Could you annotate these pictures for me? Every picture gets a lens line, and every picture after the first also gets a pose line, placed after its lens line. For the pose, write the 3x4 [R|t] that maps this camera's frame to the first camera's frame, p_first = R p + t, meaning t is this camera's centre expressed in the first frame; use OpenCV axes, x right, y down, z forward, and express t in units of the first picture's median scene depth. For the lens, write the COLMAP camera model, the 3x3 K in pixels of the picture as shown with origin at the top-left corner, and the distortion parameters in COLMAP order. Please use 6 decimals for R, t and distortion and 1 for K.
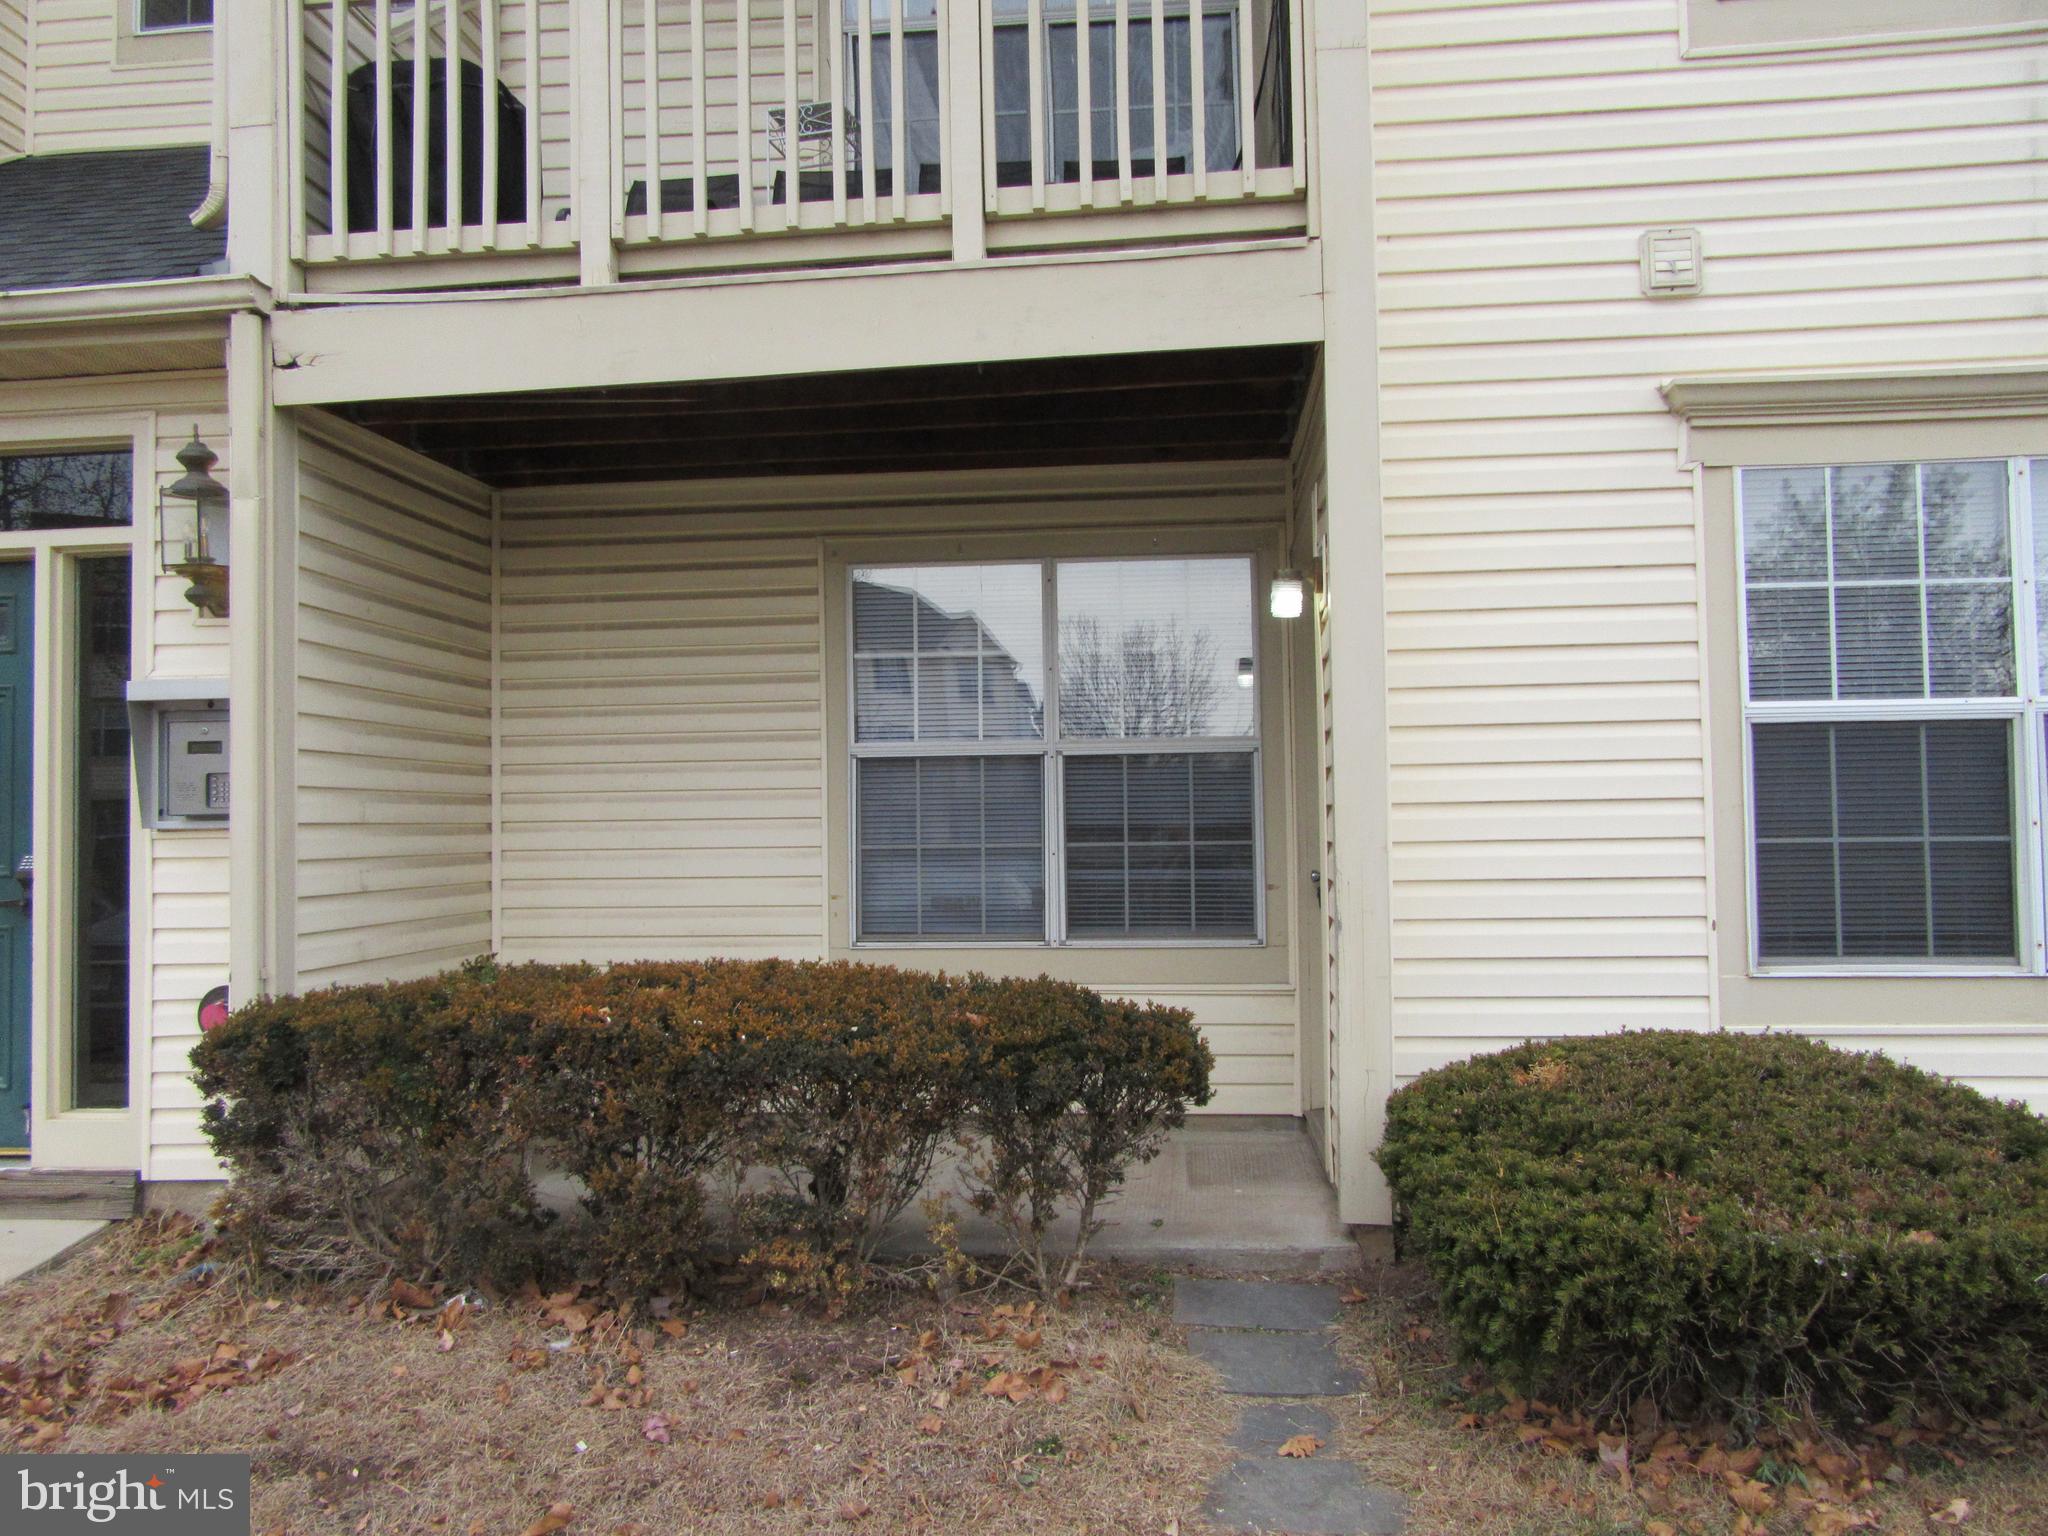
lens RADIAL K [[1574.2, 0, 1033.0], [0, 1574.2, 768.3], [0, 0, 1]] dist [0.001749, -0.007175]
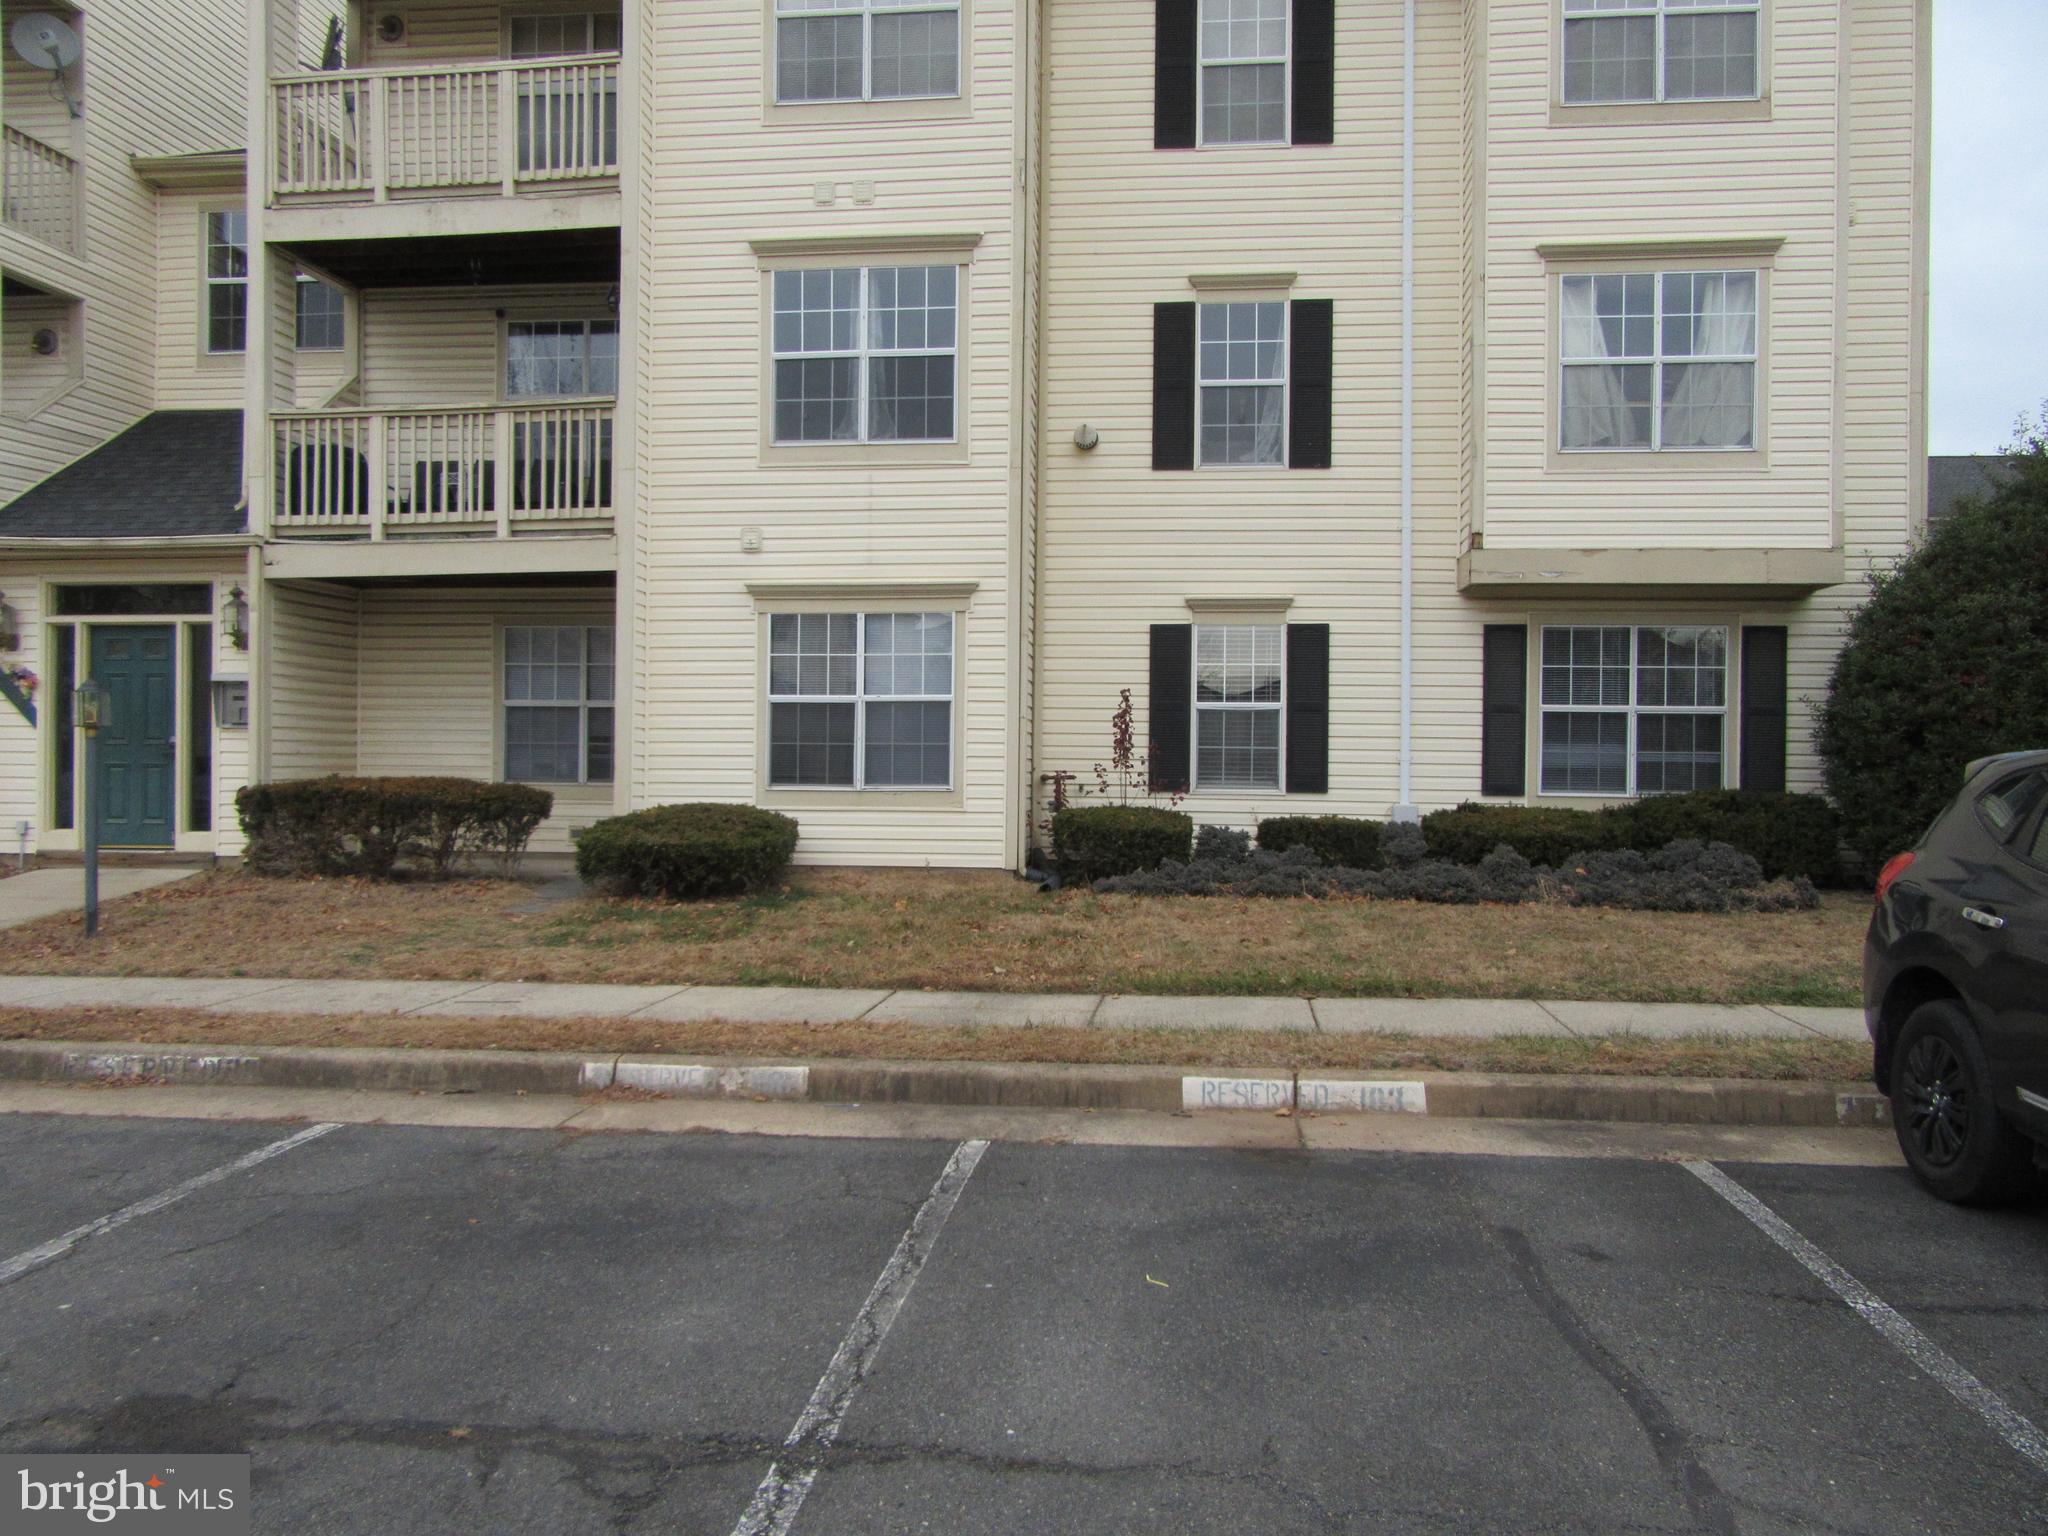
lens RADIAL K [[1574.2, 0, 1015.7], [0, 1574.2, 766.4], [0, 0, 1]] dist [0.001749, -0.007175]
pose [[0.999563, 0.022879, -0.018697, 0.902012], [-0.022140, 0.999001, 0.038810, -0.031810], [0.019566, -0.038379, 0.999072, -1.760497]]
